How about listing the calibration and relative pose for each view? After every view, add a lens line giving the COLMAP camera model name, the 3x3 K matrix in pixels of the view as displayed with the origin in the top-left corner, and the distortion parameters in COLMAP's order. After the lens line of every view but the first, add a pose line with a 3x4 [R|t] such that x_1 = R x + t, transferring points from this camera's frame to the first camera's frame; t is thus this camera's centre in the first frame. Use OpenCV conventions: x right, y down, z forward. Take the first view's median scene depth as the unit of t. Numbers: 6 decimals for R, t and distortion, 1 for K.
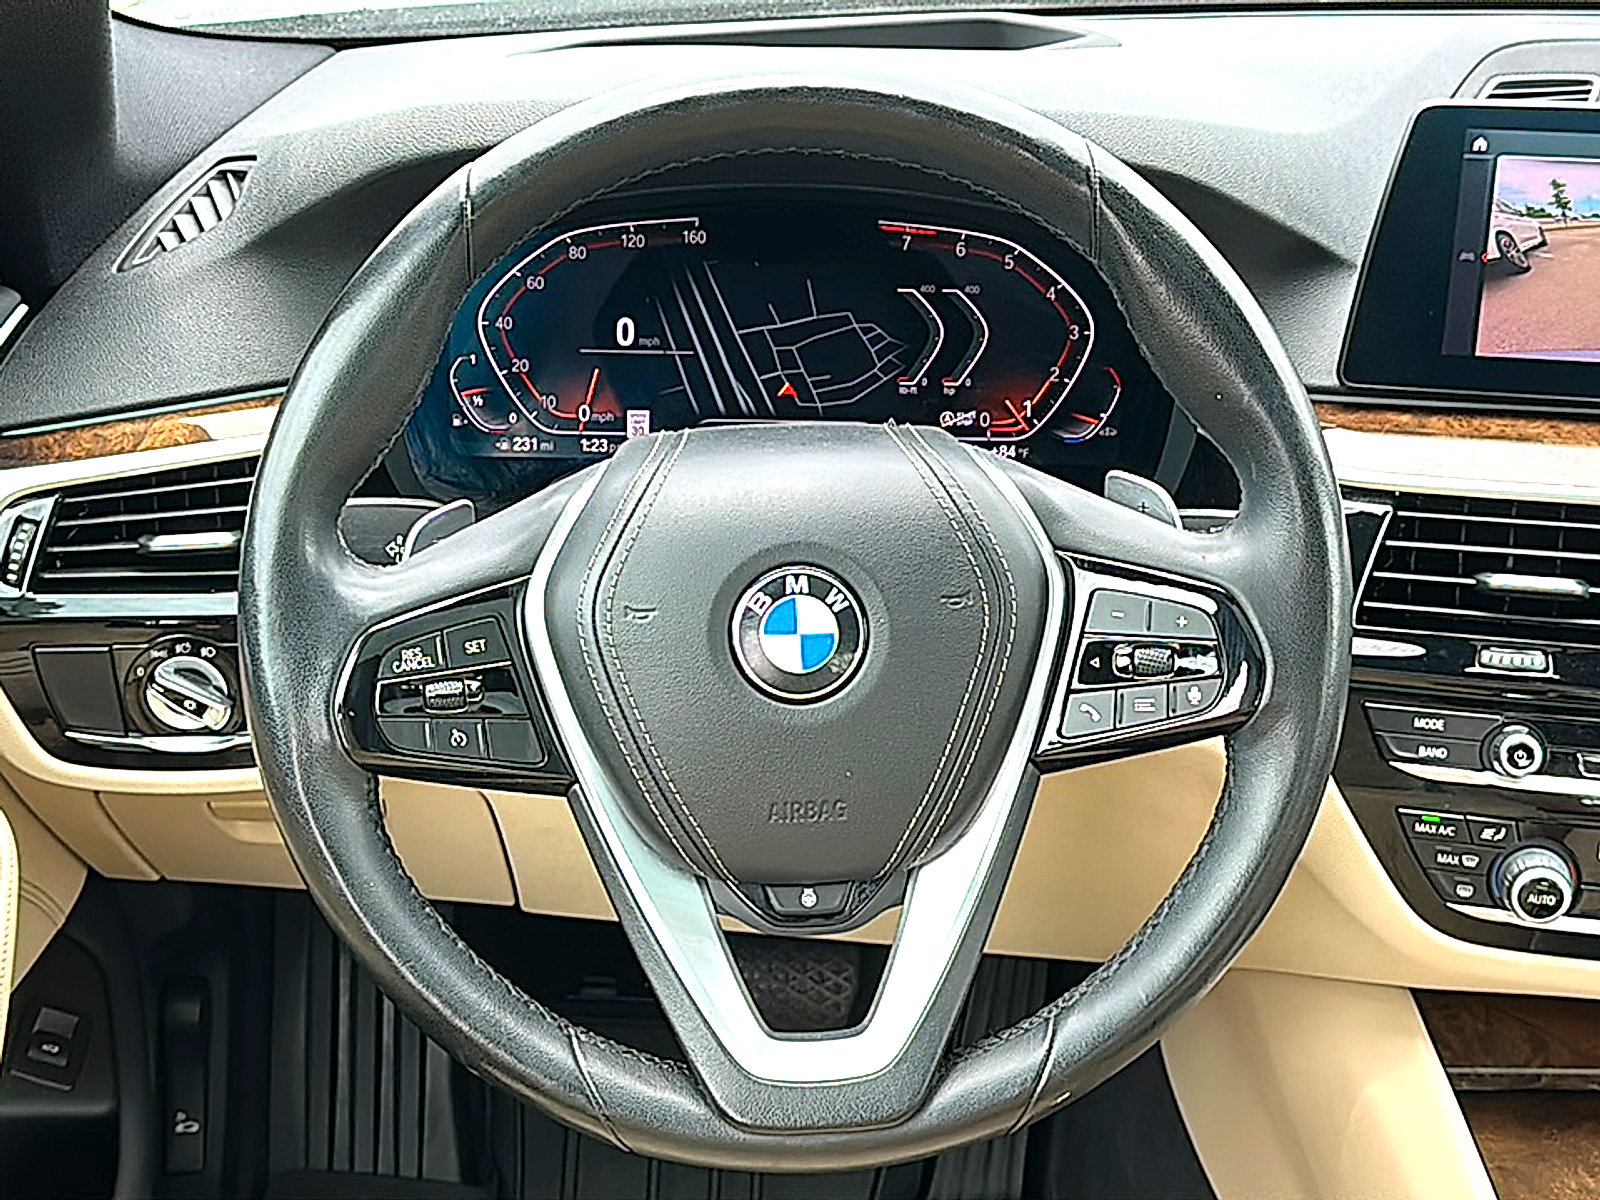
lens RADIAL K [[2767.8, 0, 801.5], [0, 2767.8, 609.3], [0, 0, 1]] dist [0.110225, 0.197193]
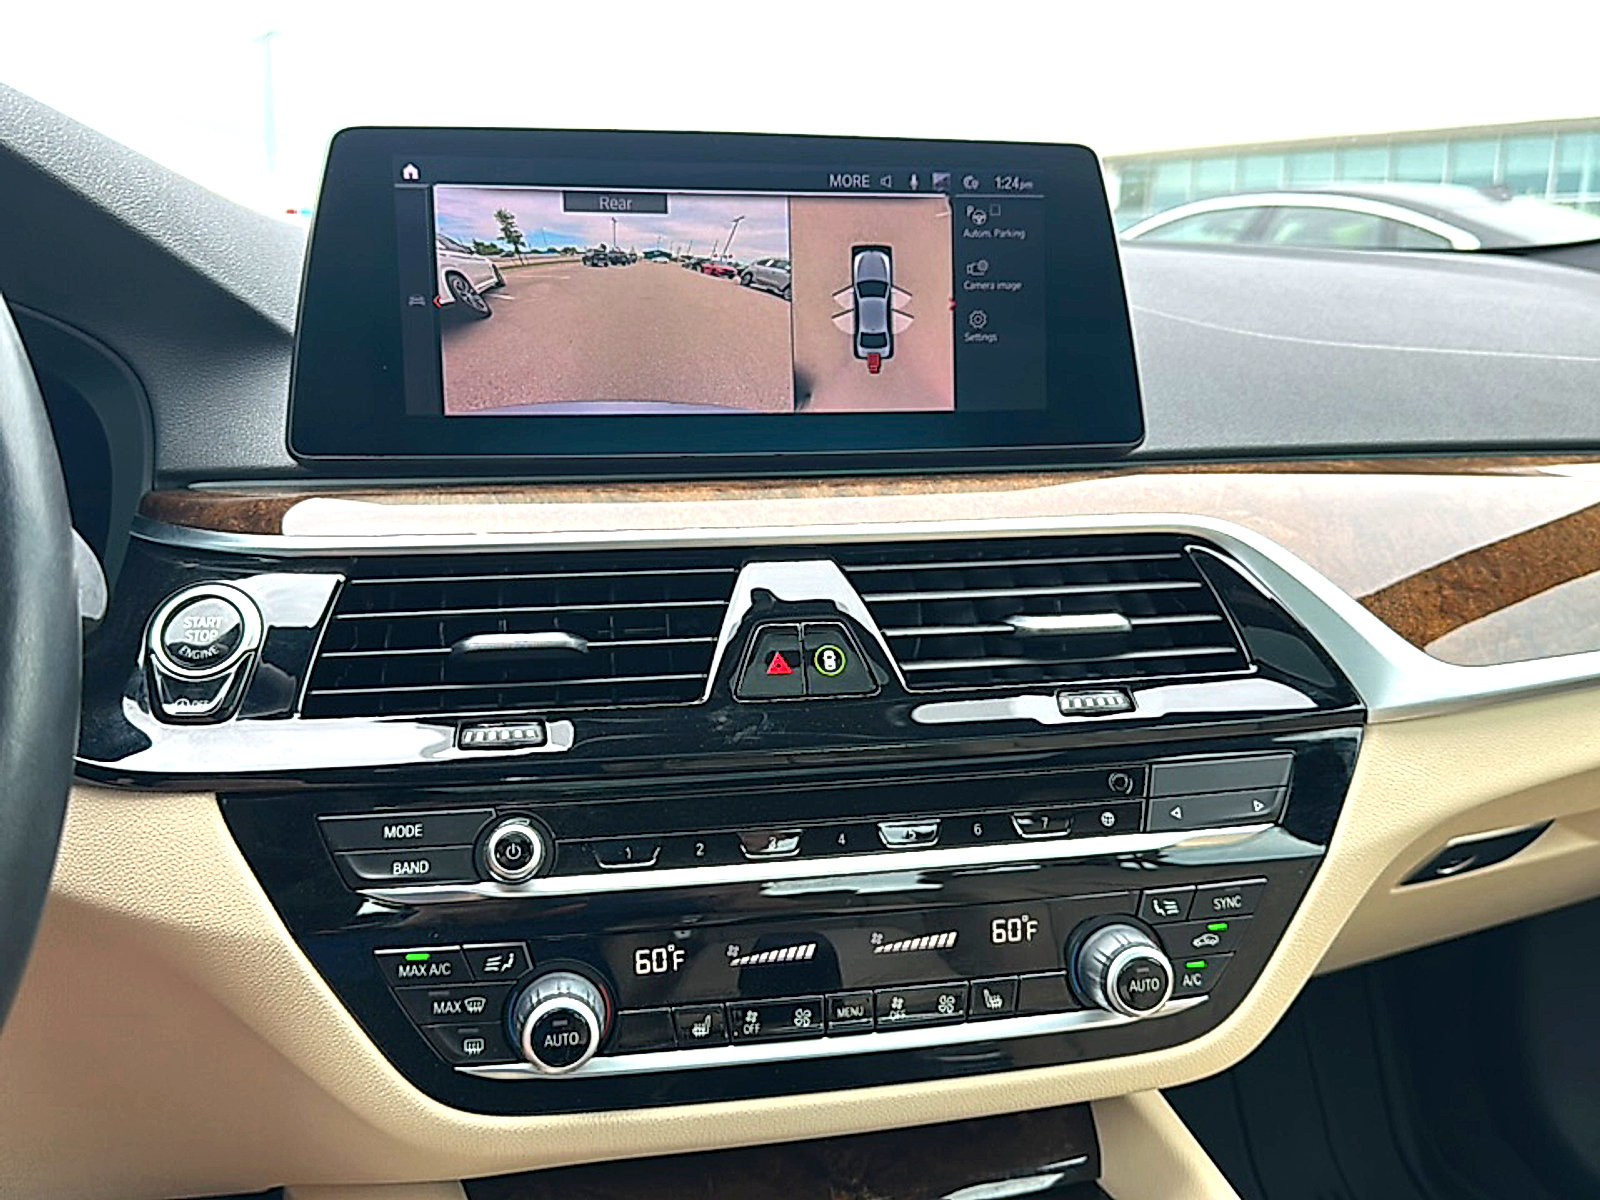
lens RADIAL K [[1427.0, 0, 800.0], [0, 1427.0, 600.0], [0, 0, 1]] dist [0.191242, -0.364009]
pose [[0.950737, -0.082600, 0.298790, 0.210667], [0.142388, 0.972516, -0.184223, 0.067052], [-0.275361, 0.217692, 0.936369, 0.565168]]
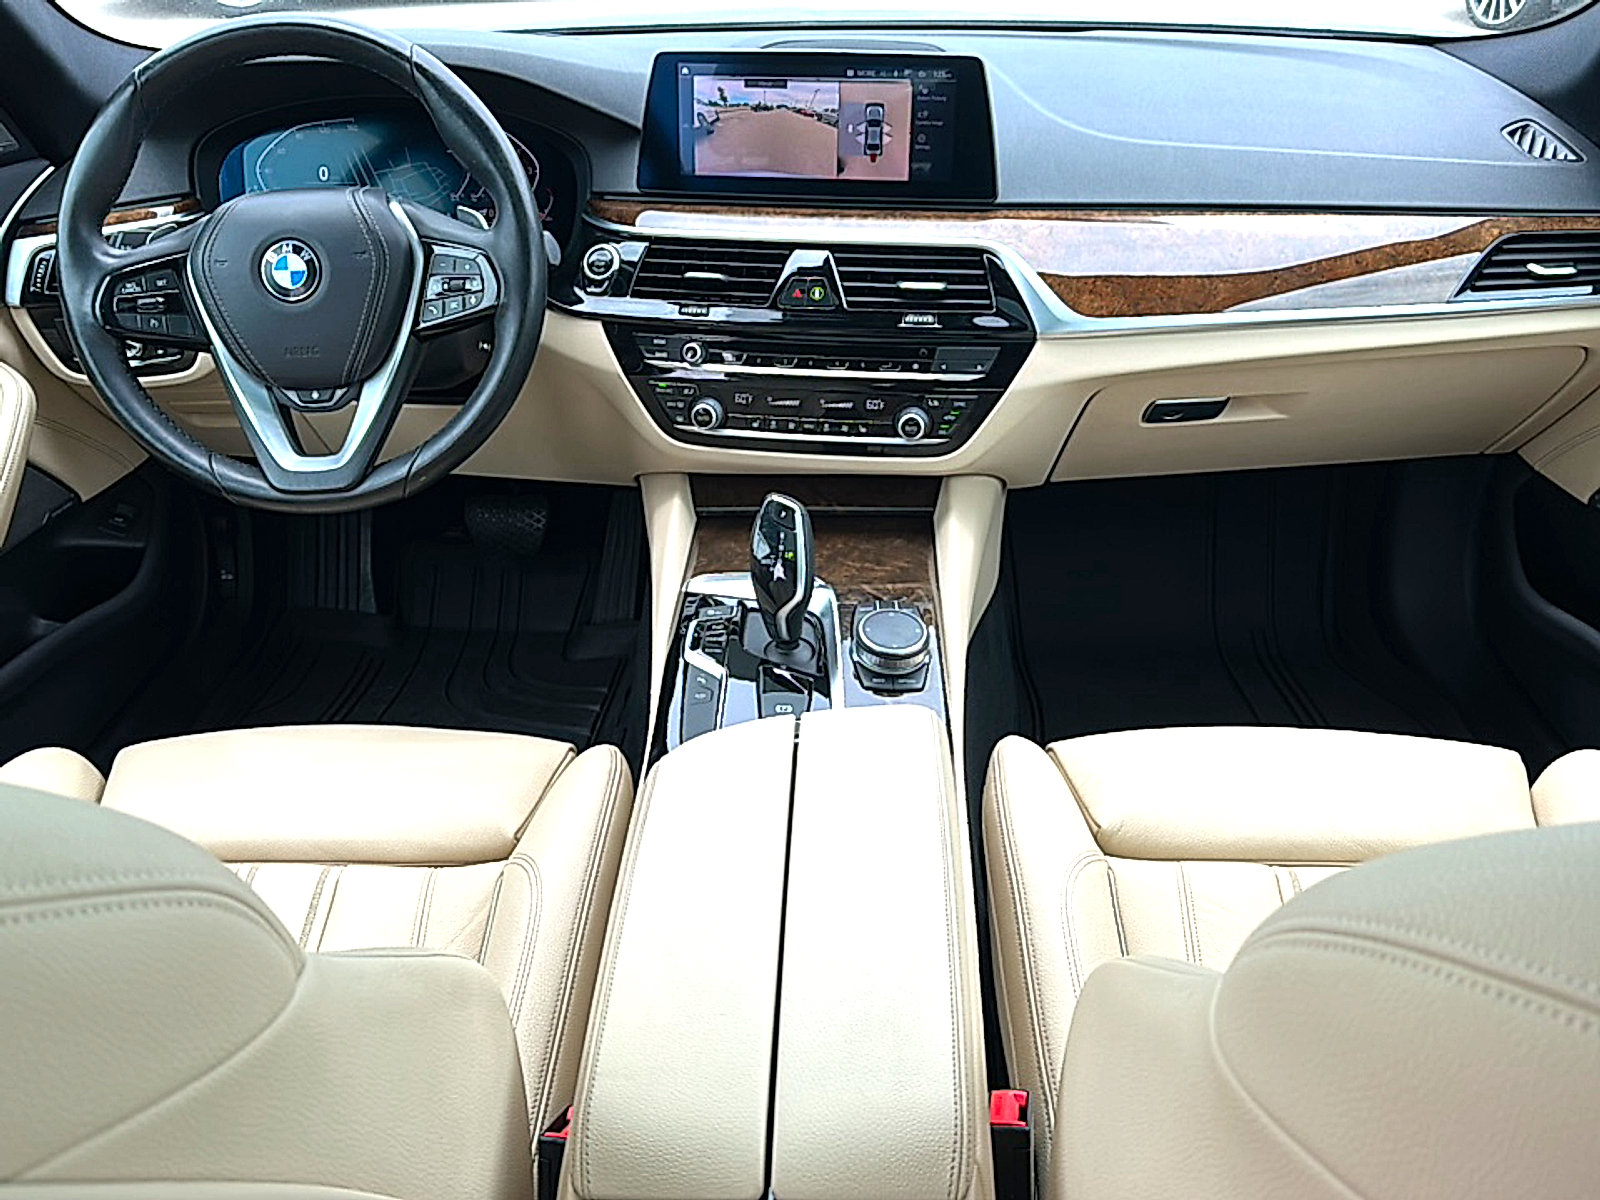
lens RADIAL K [[1427.0, 0, 800.0], [0, 1427.0, 600.0], [0, 0, 1]] dist [0.191242, -0.364009]
pose [[0.997829, -0.005423, -0.065627, 0.402650], [0.010863, 0.996506, 0.082815, 0.149663], [0.064949, -0.083348, 0.994402, -0.147940]]
